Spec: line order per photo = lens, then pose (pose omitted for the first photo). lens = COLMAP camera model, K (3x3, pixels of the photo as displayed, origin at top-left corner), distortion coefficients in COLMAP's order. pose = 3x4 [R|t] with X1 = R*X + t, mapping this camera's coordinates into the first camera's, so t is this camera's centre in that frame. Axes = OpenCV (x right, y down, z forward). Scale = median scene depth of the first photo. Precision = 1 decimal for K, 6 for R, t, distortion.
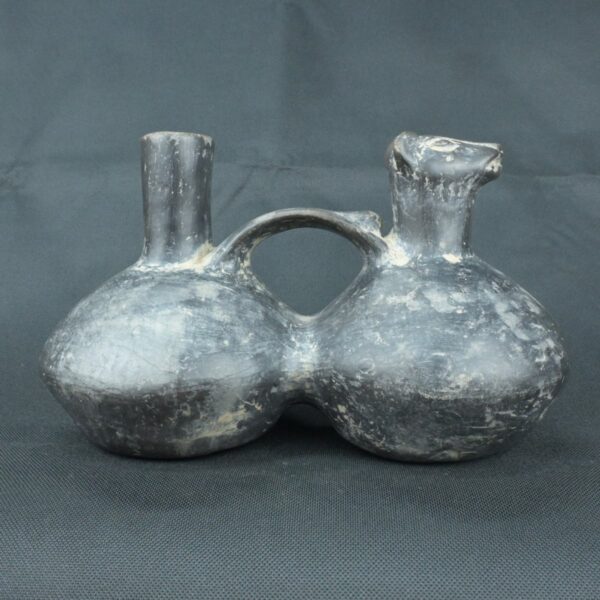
lens RADIAL K [[668.7, 0, 295.3], [0, 668.7, 297.6], [0, 0, 1]] dist [-0.006002, 0.000000]
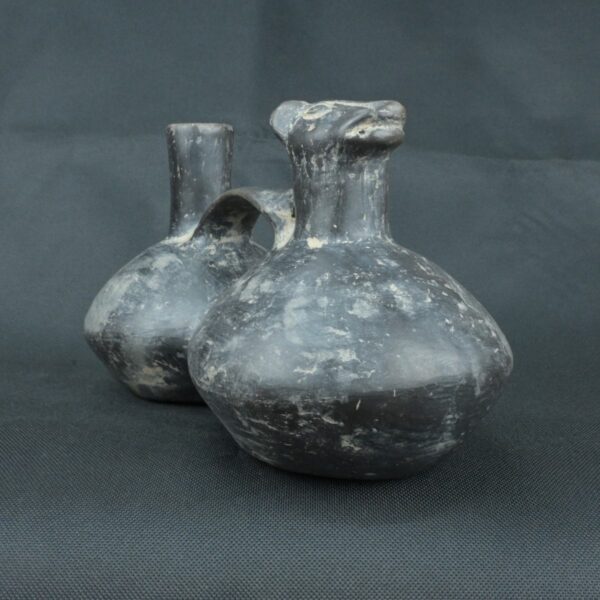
lens RADIAL K [[668.7, 0, 297.7], [0, 668.7, 300.1], [0, 0, 1]] dist [-0.006002, 0.000000]
pose [[0.637197, 0.107767, -0.763130, 0.901727], [-0.067937, 0.994175, 0.083668, -0.056590], [0.767701, -0.001468, 0.640807, 0.430235]]
